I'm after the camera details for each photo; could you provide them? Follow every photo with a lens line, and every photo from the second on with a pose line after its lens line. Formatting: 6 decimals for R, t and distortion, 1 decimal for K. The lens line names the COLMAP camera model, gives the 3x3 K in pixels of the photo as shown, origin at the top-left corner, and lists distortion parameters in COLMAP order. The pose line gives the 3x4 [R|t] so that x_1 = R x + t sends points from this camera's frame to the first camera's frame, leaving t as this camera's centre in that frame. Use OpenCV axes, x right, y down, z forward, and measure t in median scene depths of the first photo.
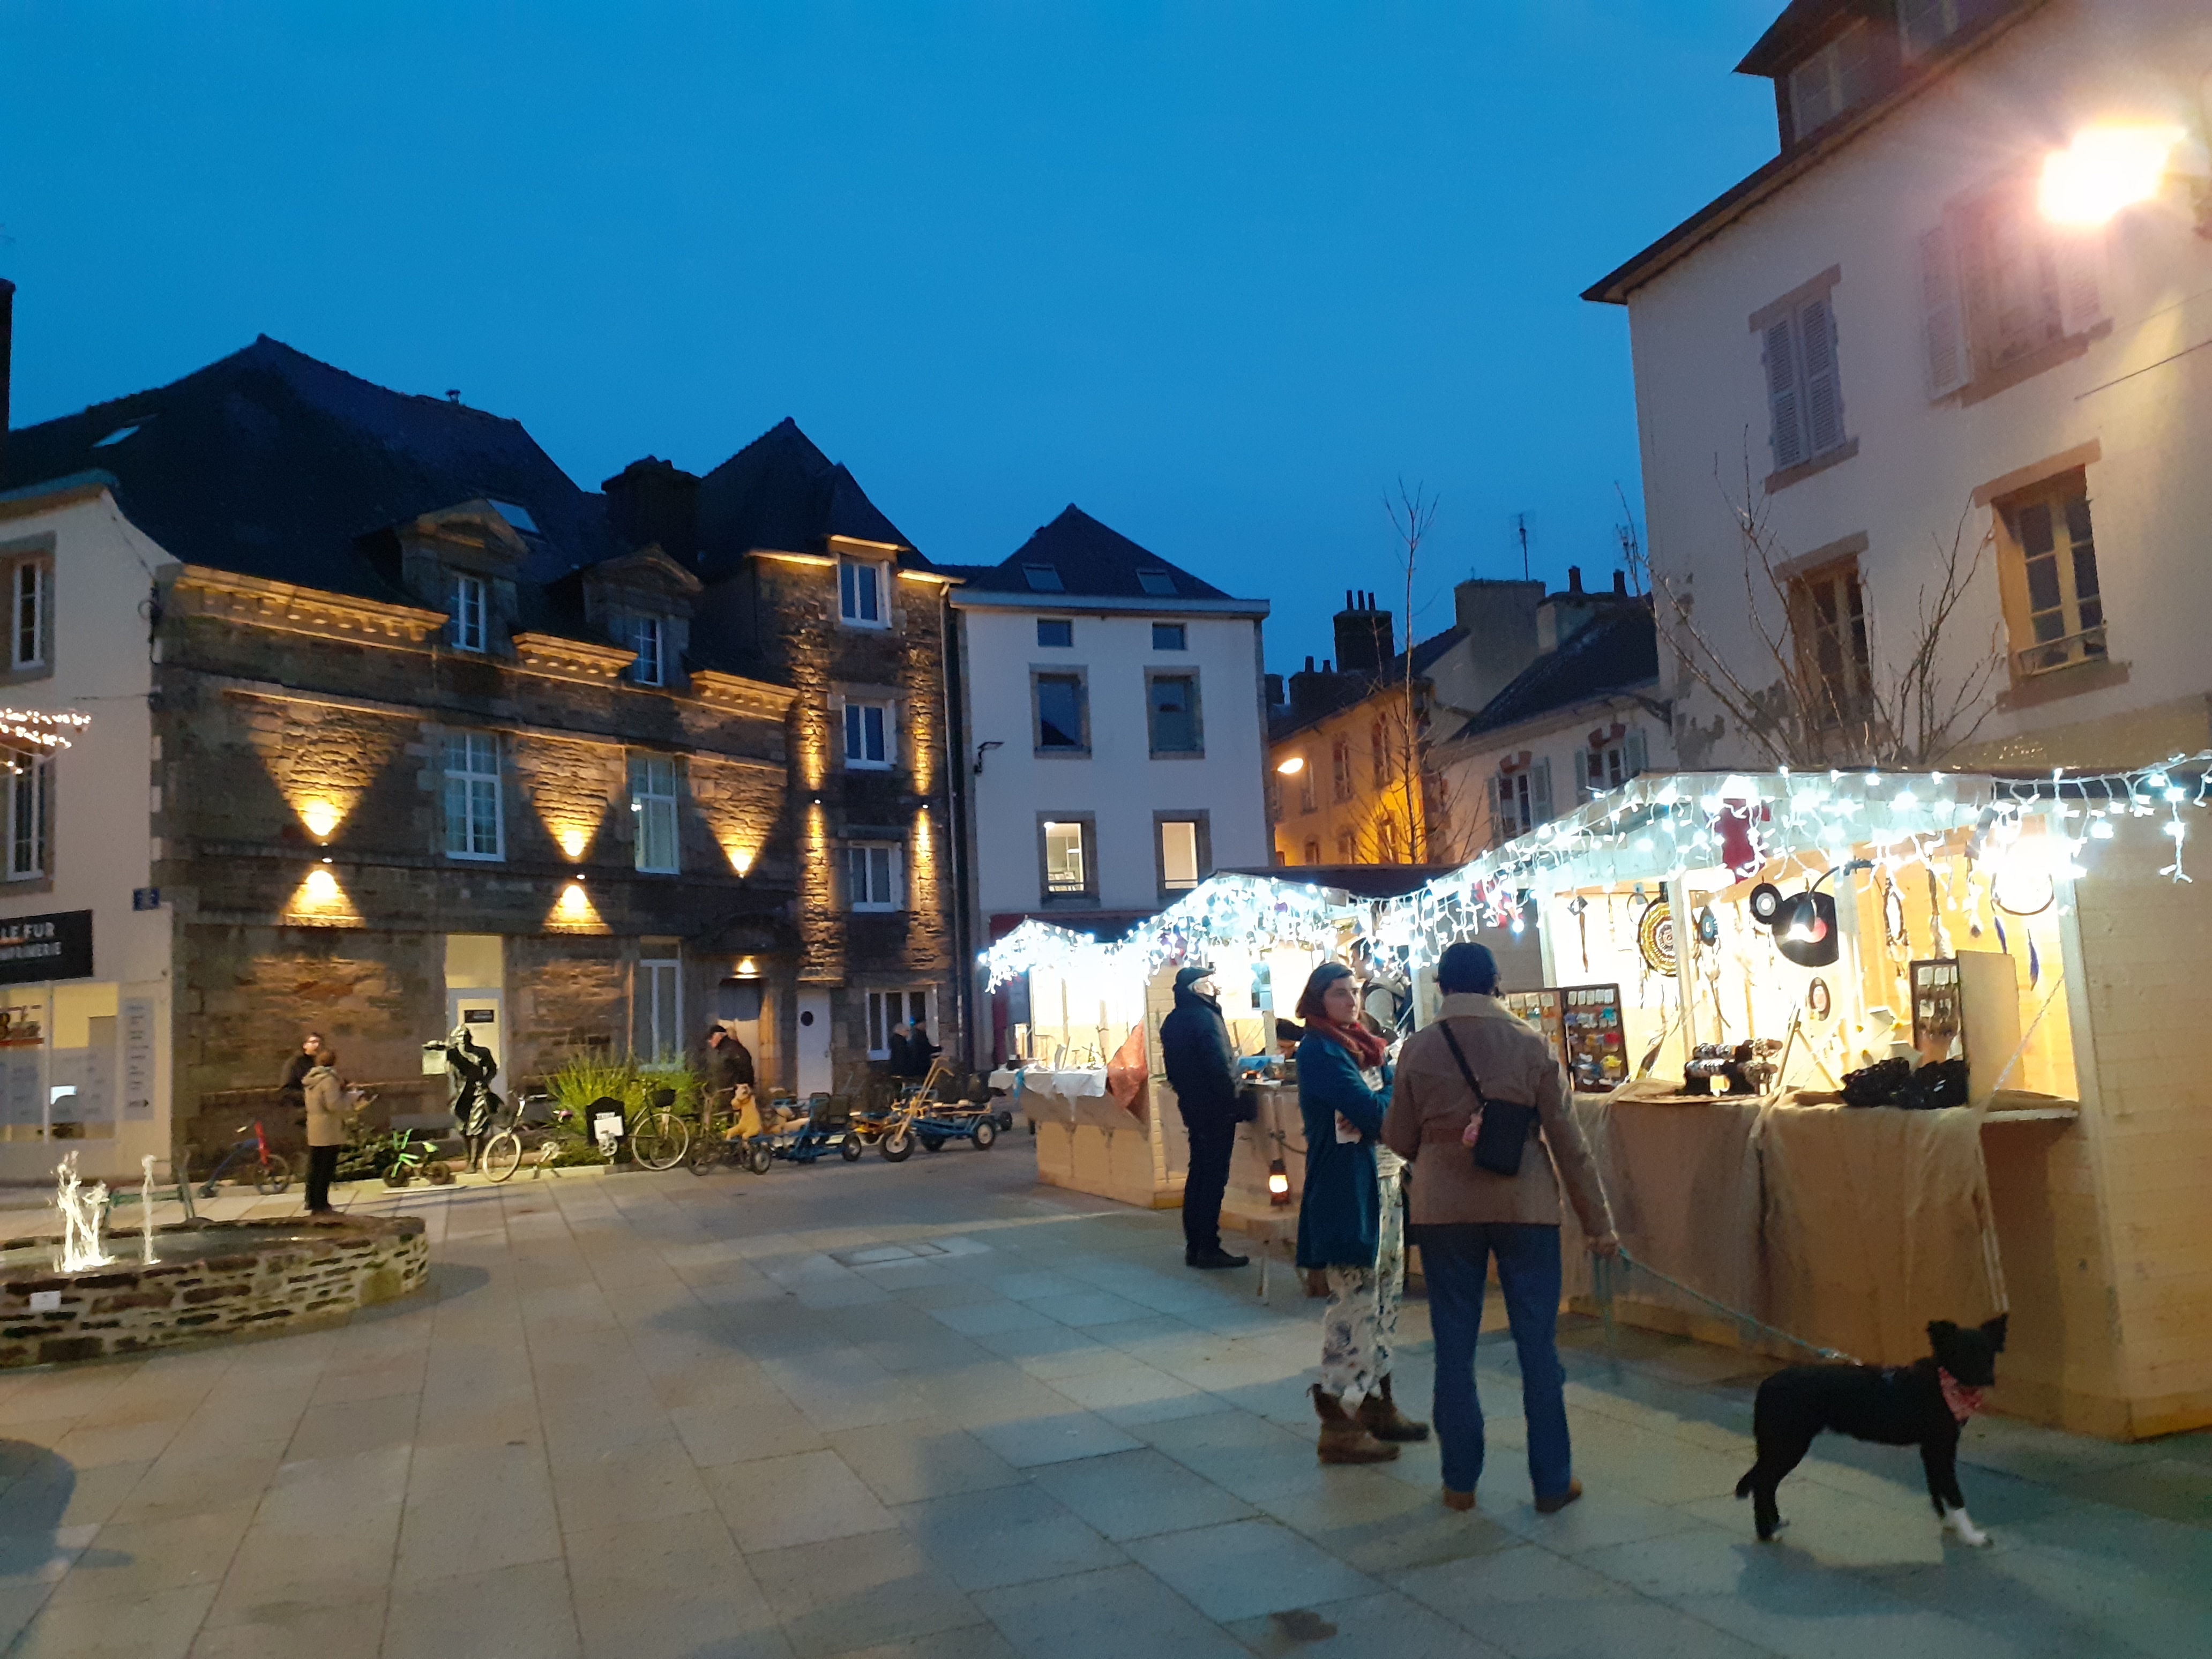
lens RADIAL K [[1748.6, 0, 1106.0], [0, 1748.6, 829.5], [0, 0, 1]] dist [0.103126, 0.000980]
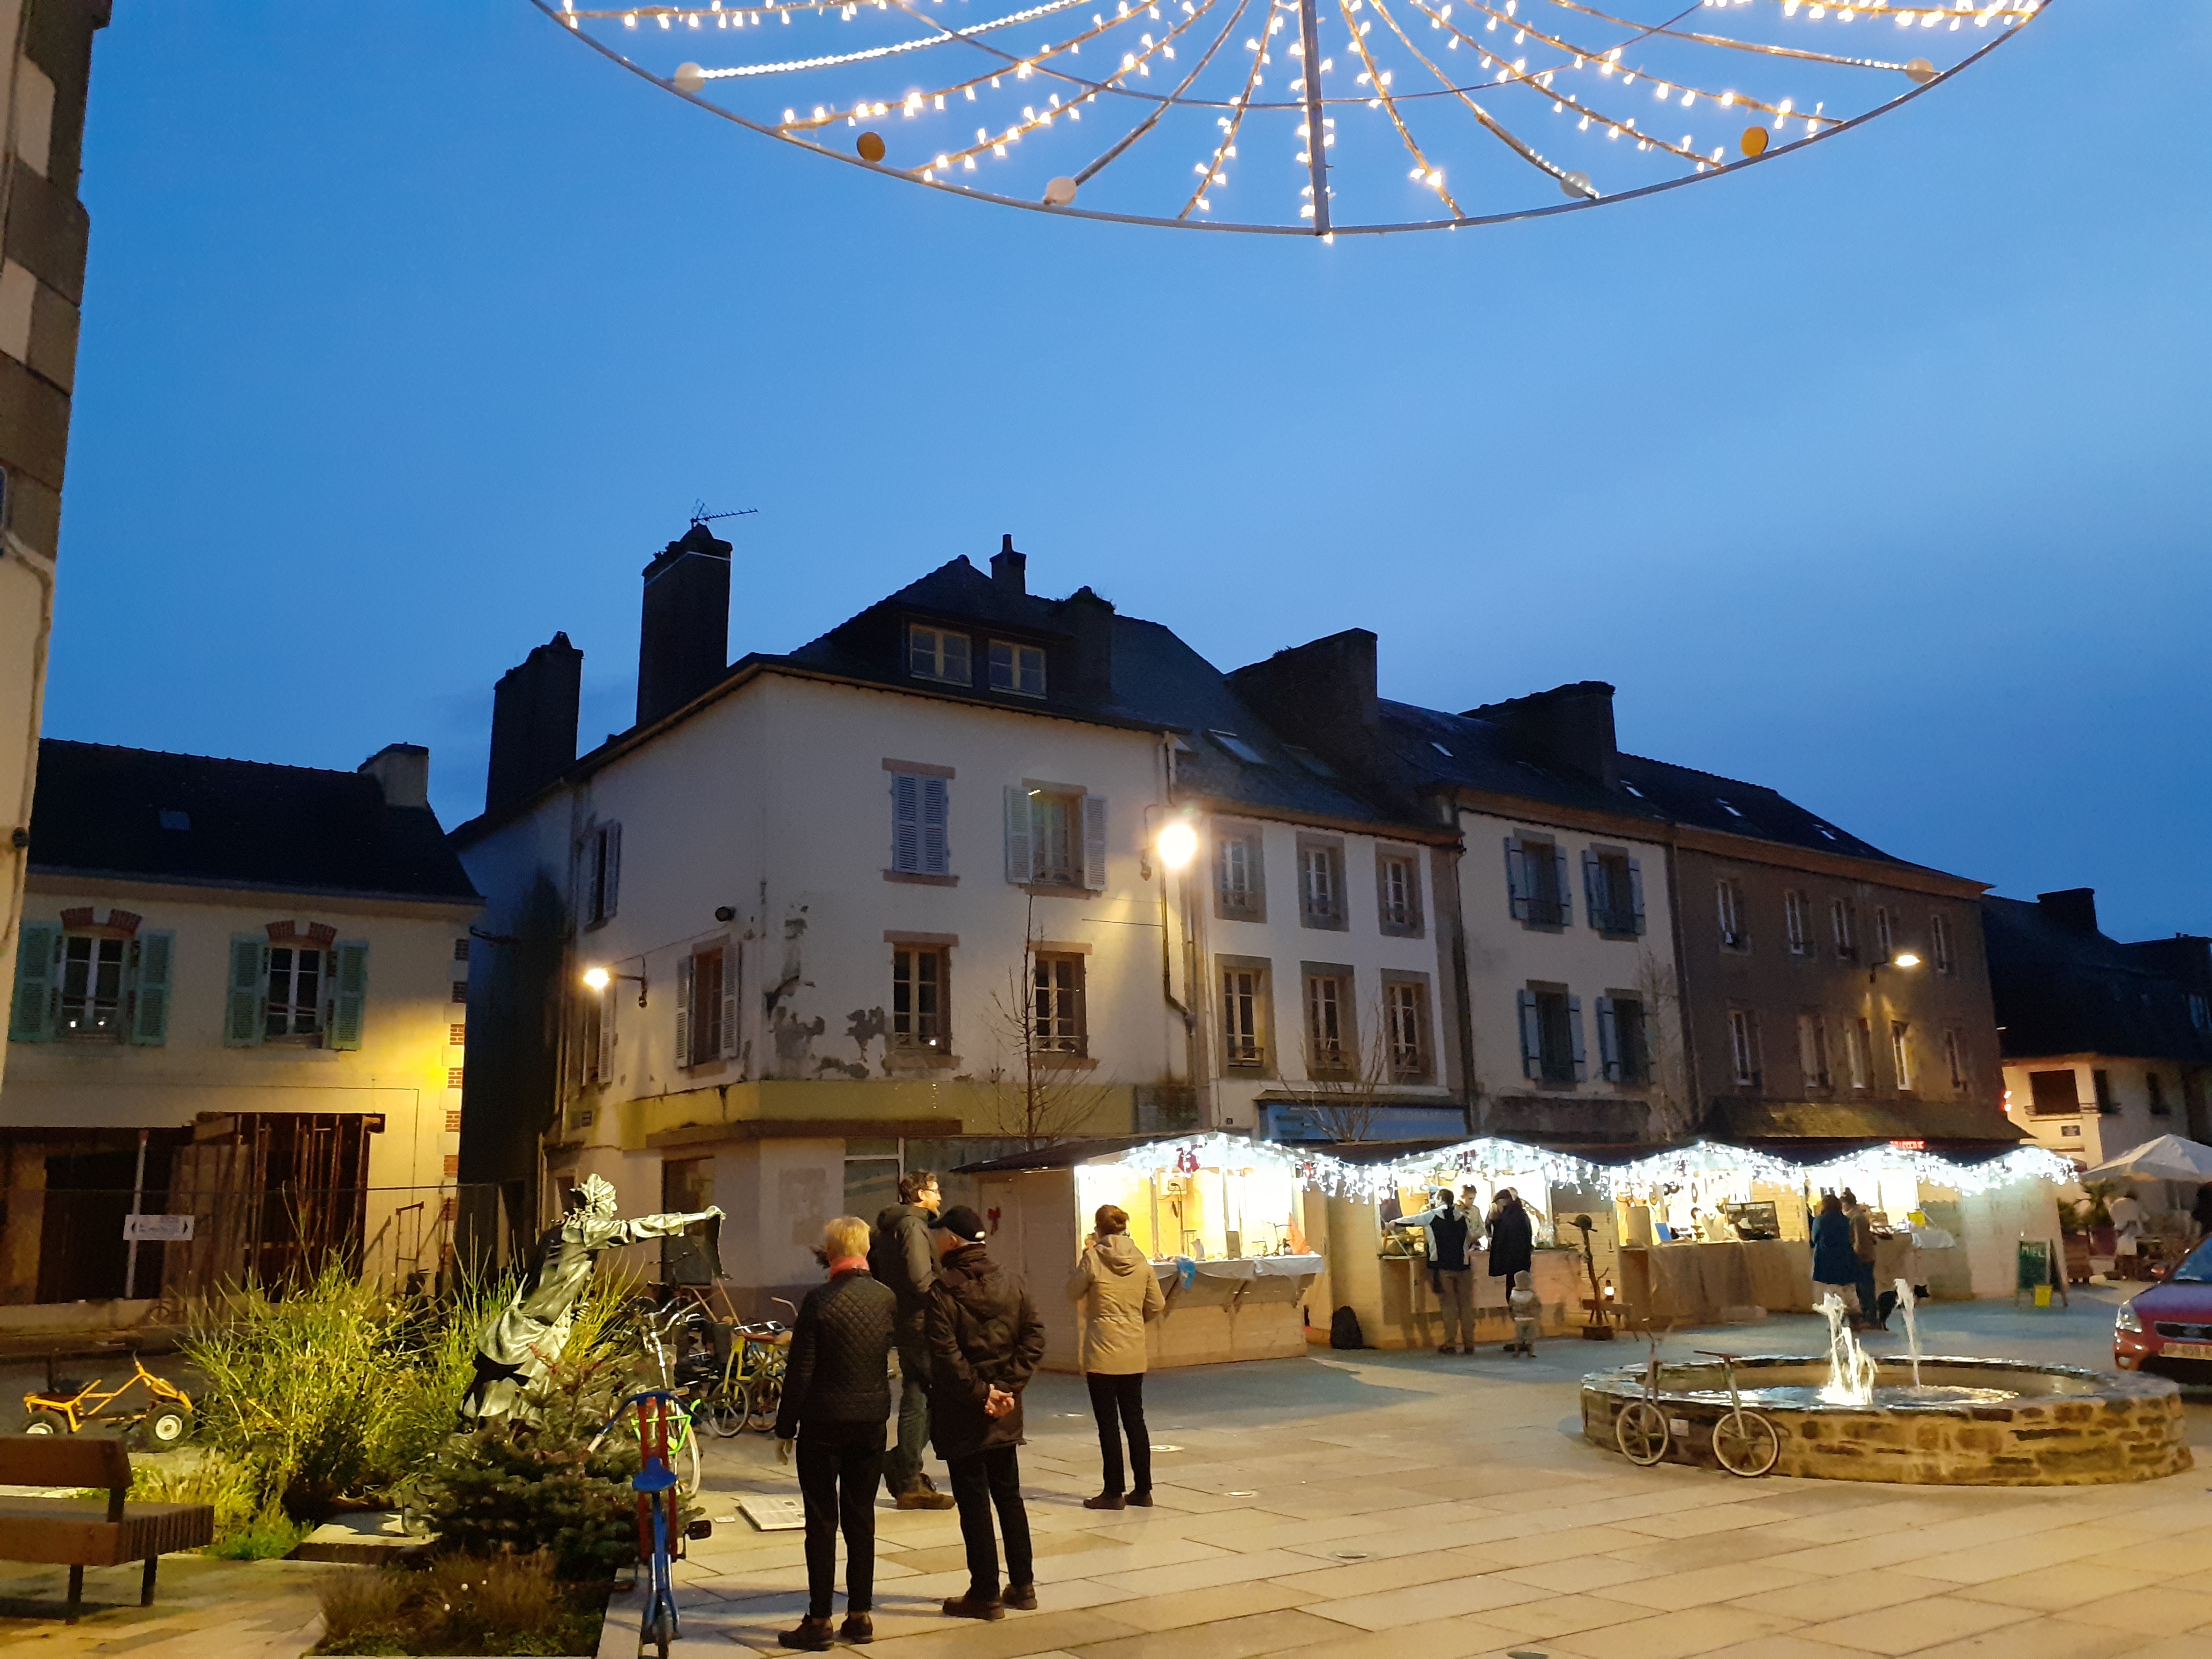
lens RADIAL K [[1748.6, 0, 1106.0], [0, 1748.6, 829.5], [0, 0, 1]] dist [0.103126, 0.000980]
pose [[-0.256001, 0.261667, 0.930588, -1.076263], [-0.071705, 0.954875, -0.288222, 0.182793], [-0.964013, -0.140513, -0.225686, 1.207892]]
